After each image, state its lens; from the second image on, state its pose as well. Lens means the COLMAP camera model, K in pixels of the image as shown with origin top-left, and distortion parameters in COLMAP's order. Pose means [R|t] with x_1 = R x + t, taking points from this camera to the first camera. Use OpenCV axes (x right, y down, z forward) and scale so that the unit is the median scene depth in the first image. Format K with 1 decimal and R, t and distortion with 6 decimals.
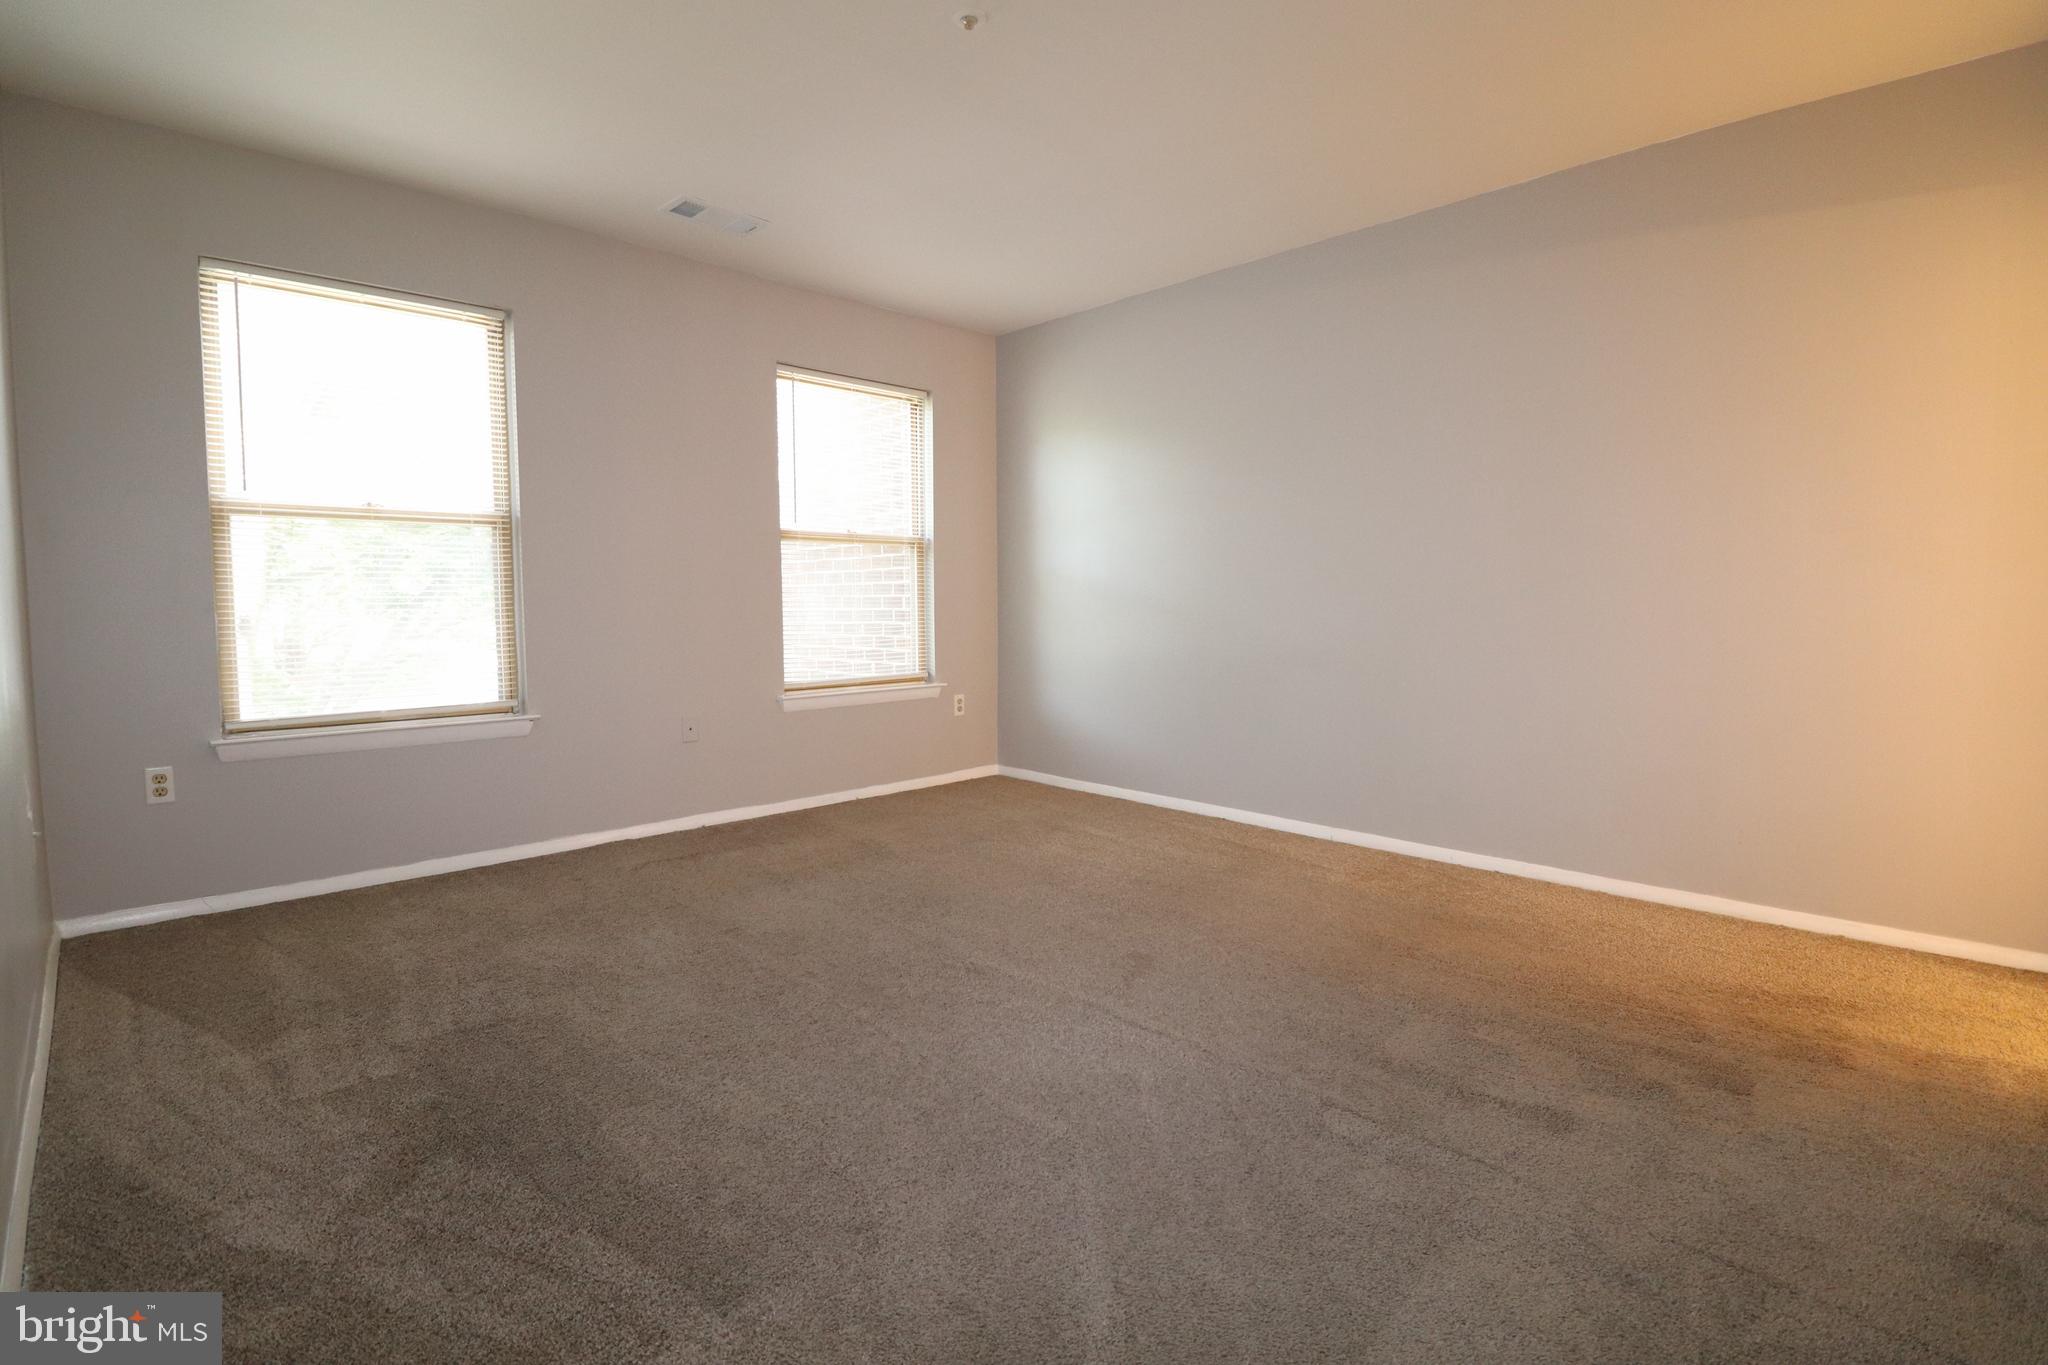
lens RADIAL K [[961.8, 0, 1012.7], [0, 961.8, 666.0], [0, 0, 1]] dist [0.001691, -0.012527]
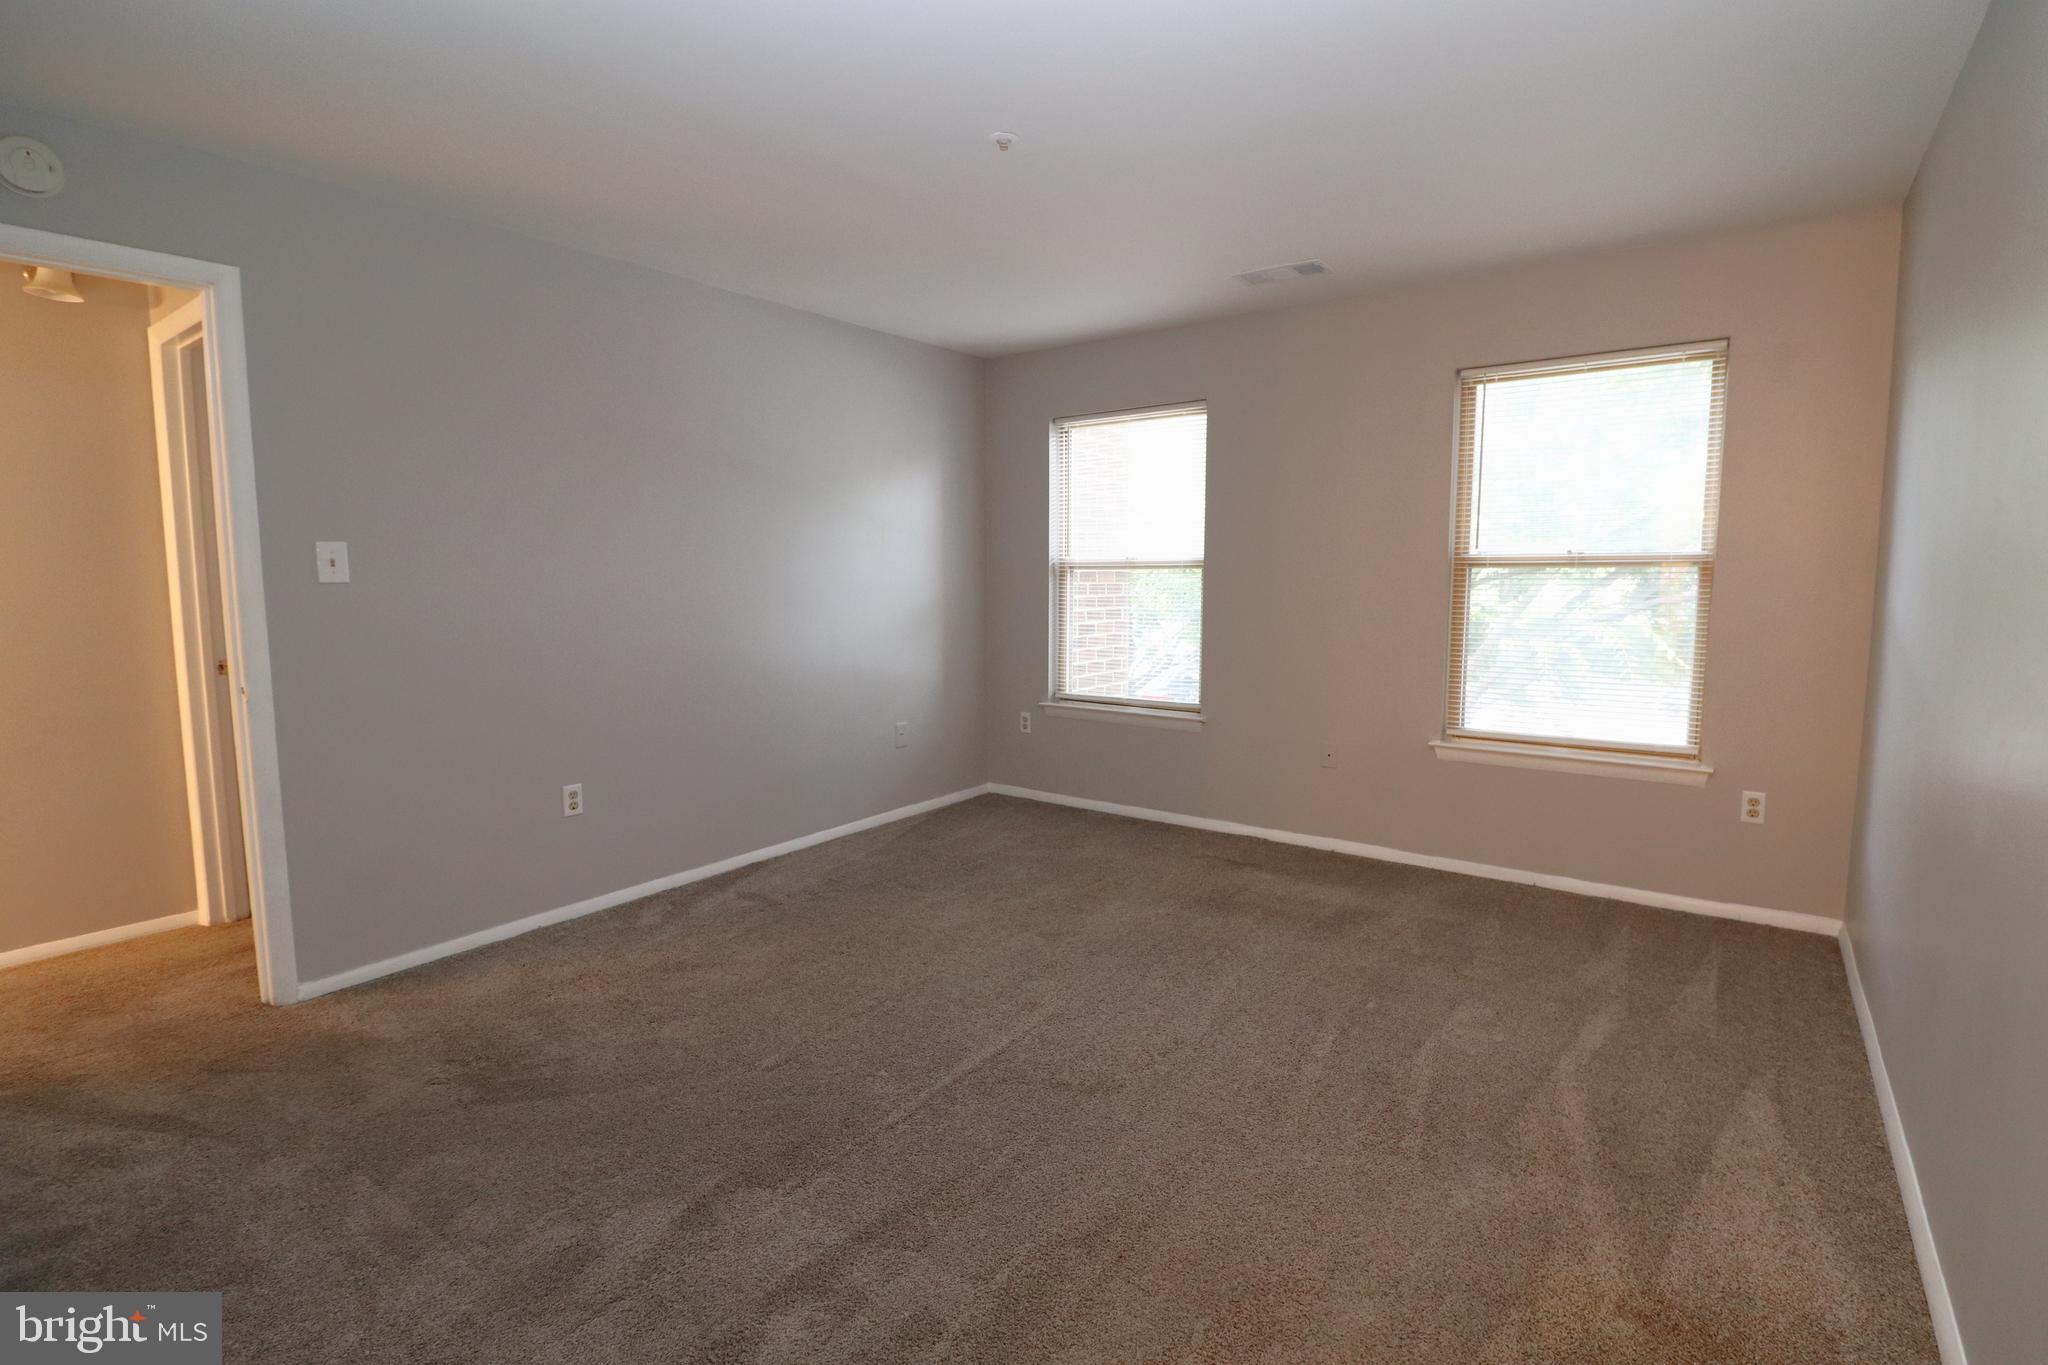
lens RADIAL K [[961.8, 0, 1012.7], [0, 961.8, 666.0], [0, 0, 1]] dist [0.001691, -0.012527]
pose [[0.148135, 0.105451, -0.983329, 0.699213], [-0.058372, 0.993498, 0.097748, -0.124887], [0.987243, 0.042919, 0.153328, 0.548682]]
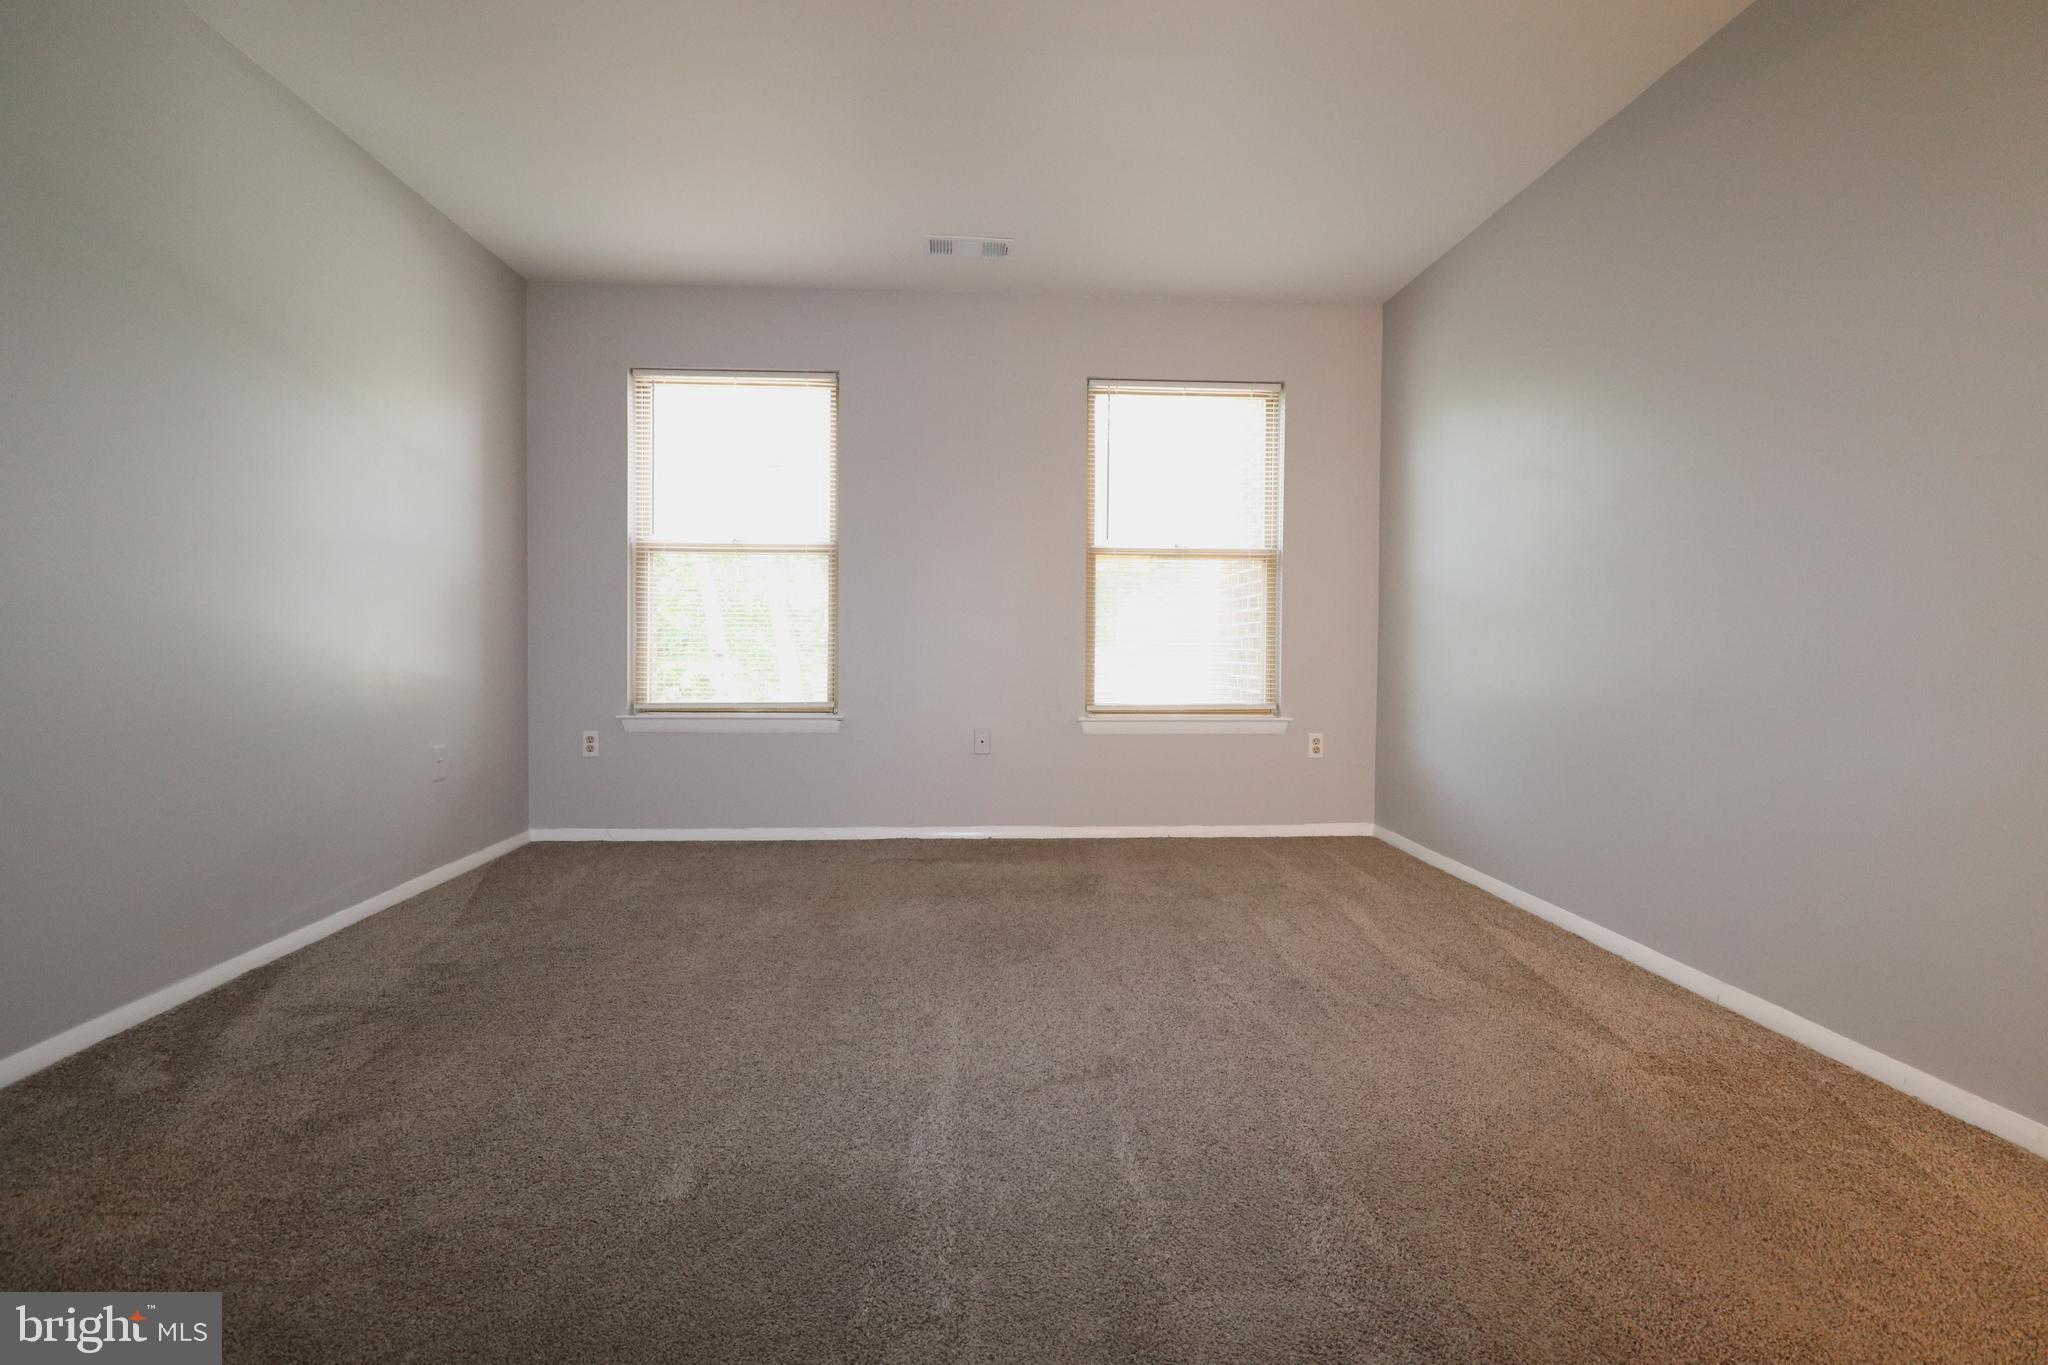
lens RADIAL K [[961.8, 0, 1012.7], [0, 961.8, 666.0], [0, 0, 1]] dist [0.001691, -0.012527]
pose [[0.756078, 0.025744, -0.653975, 0.407514], [-0.053787, 0.998290, -0.022887, 0.006511], [0.652267, 0.052479, 0.756170, 0.256273]]
